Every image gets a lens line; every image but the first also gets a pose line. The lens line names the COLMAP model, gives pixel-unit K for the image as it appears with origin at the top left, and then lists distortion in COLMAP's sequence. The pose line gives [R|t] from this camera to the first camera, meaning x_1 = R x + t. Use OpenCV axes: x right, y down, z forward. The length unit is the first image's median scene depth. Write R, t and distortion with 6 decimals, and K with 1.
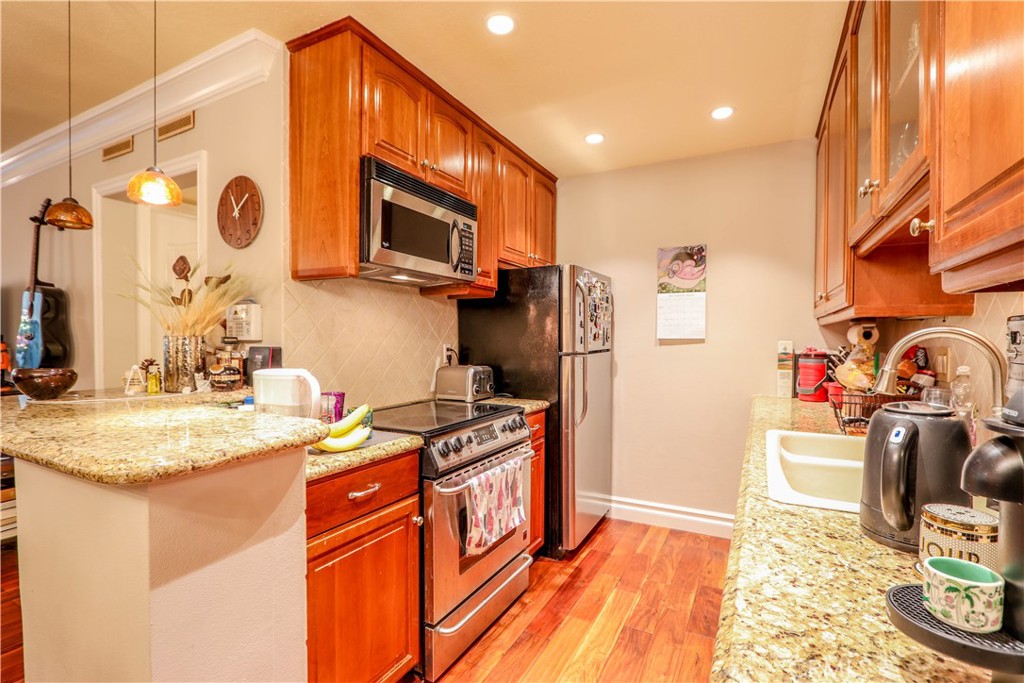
lens RADIAL K [[476.0, 0, 506.7], [0, 476.0, 341.9], [0, 0, 1]] dist [-0.017570, 0.002473]
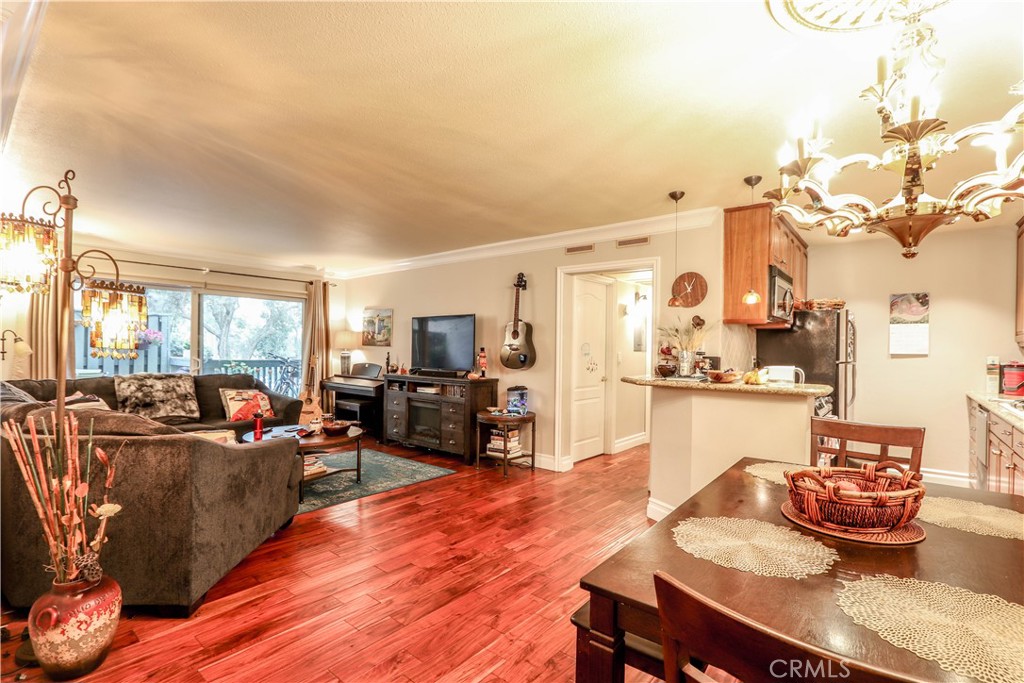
lens RADIAL K [[476.0, 0, 520.2], [0, 476.0, 345.9], [0, 0, 1]] dist [-0.017570, 0.002473]
pose [[0.978882, 0.007201, -0.204300, -0.610570], [-0.011314, 0.999756, -0.018973, 0.010090], [0.204114, 0.020884, 0.978724, -0.810952]]
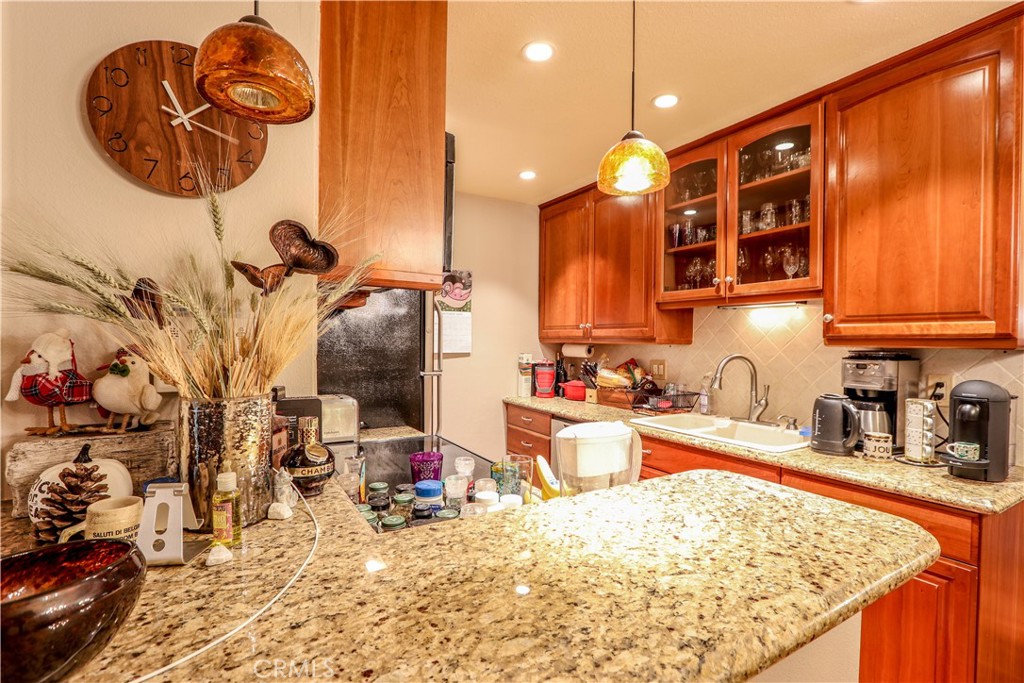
lens RADIAL K [[476.0, 0, 522.1], [0, 476.0, 348.2], [0, 0, 1]] dist [-0.017570, 0.002473]
pose [[0.523957, -0.011495, 0.851667, -0.565019], [0.003165, 0.999928, 0.011549, -0.034558], [-0.851739, -0.003356, 0.523956, 0.323980]]
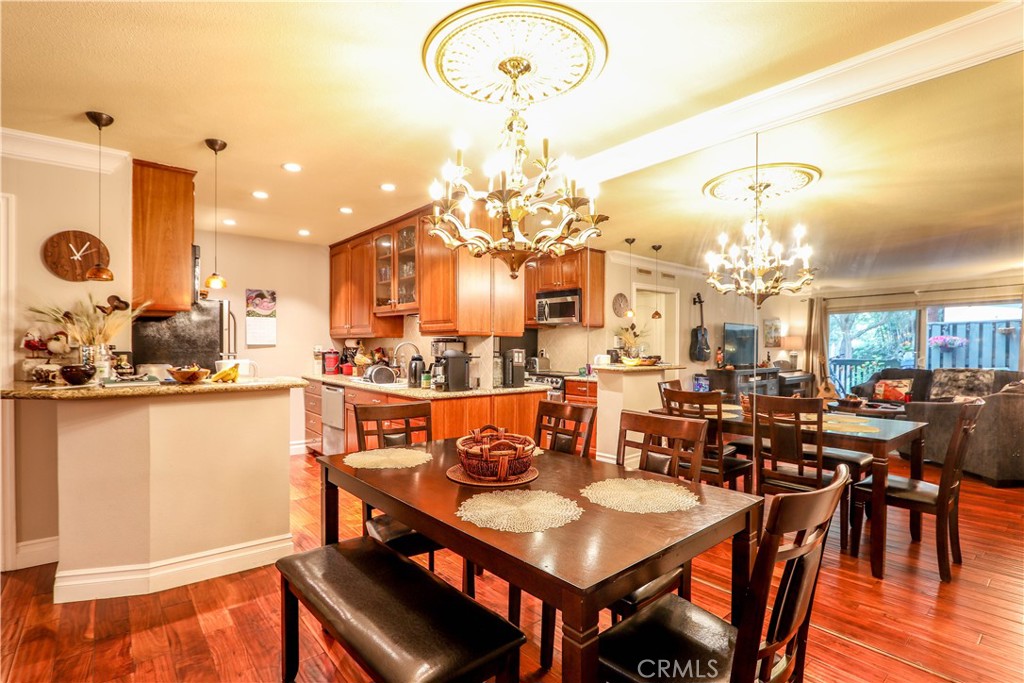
lens RADIAL K [[476.0, 0, 508.9], [0, 476.0, 349.6], [0, 0, 1]] dist [-0.017570, 0.002473]
pose [[0.383057, -0.013067, 0.923632, -0.975199], [0.009887, 0.999901, 0.010046, 0.002951], [-0.923672, 0.005284, 0.383149, -0.518531]]
